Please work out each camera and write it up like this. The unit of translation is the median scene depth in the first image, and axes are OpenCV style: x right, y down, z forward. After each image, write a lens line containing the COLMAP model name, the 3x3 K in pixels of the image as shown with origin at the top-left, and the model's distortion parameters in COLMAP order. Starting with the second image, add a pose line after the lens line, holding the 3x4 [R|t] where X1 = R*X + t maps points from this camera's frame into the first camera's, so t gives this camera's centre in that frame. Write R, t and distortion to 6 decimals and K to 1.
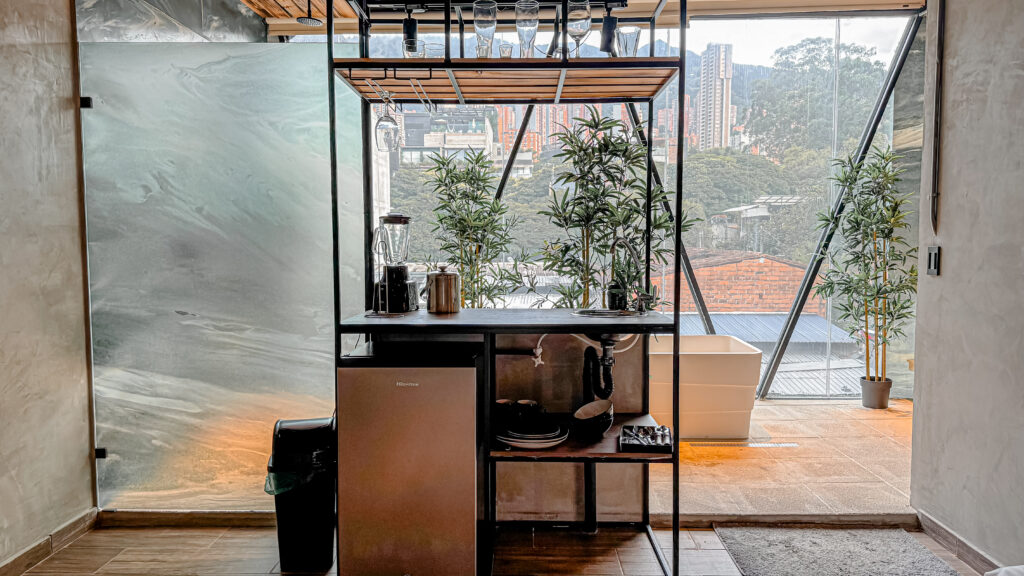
lens RADIAL K [[728.0, 0, 507.8], [0, 728.0, 291.4], [0, 0, 1]] dist [0.039239, -0.024113]
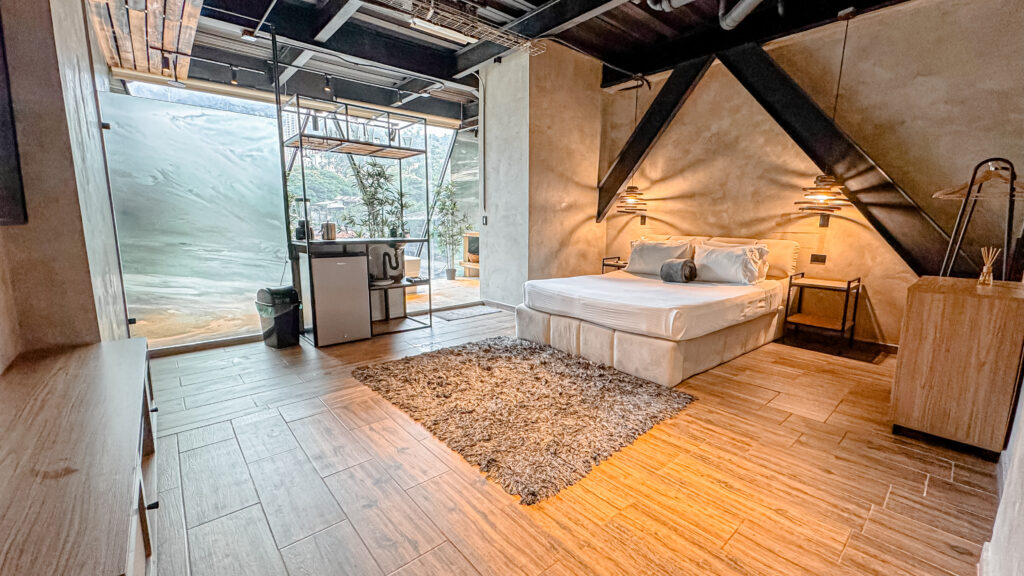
lens RADIAL K [[412.7, 0, 513.3], [0, 412.7, 286.1], [0, 0, 1]] dist [0.002948, 0.001306]
pose [[0.740056, -0.094792, 0.665832, -0.548282], [0.038671, 0.994377, 0.098584, 0.068824], [-0.671433, -0.047209, 0.739560, -0.425454]]
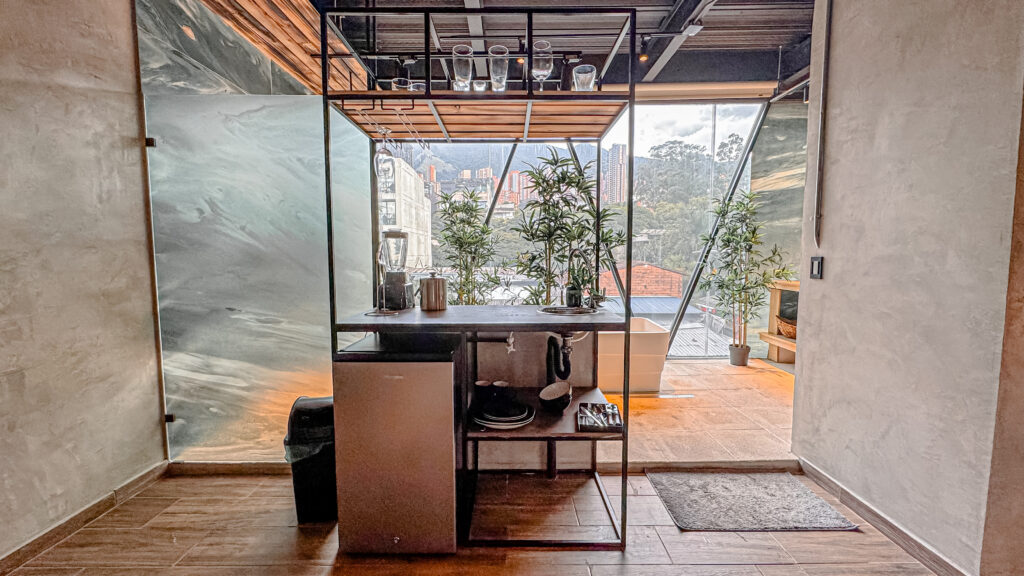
lens RADIAL K [[412.7, 0, 508.4], [0, 412.7, 287.3], [0, 0, 1]] dist [0.002948, 0.001306]
pose [[0.999824, -0.001717, 0.018662, 0.024260], [0.001551, 0.999959, 0.008905, -0.014239], [-0.018676, -0.008875, 0.999786, 0.279229]]
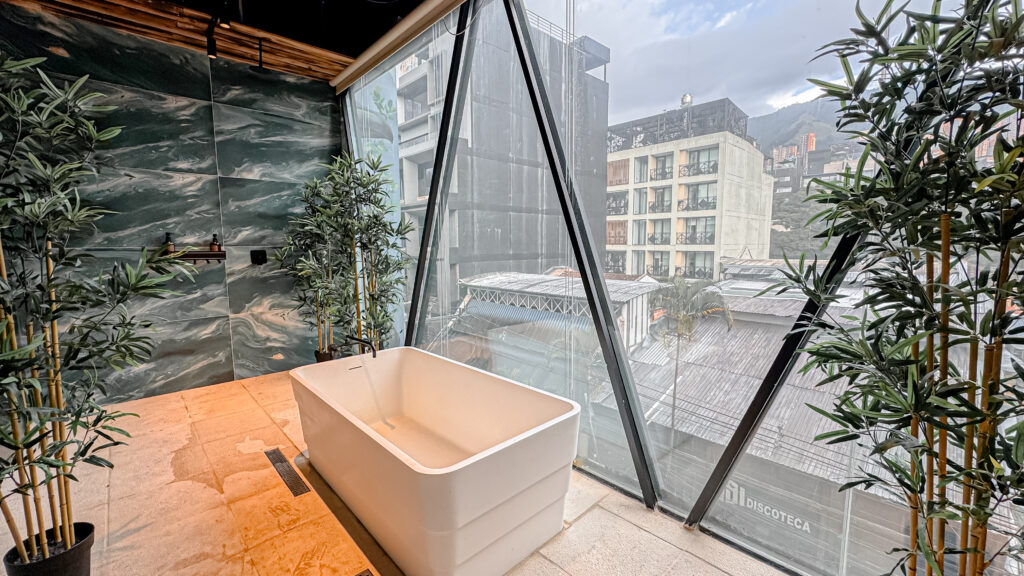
lens RADIAL K [[412.7, 0, 511.0], [0, 412.7, 284.7], [0, 0, 1]] dist [0.002948, 0.001306]
pose [[0.705875, 0.069630, -0.704906, 0.071226], [-0.048558, 0.997572, 0.049914, -0.017678], [0.706670, -0.001004, 0.707543, 0.329930]]
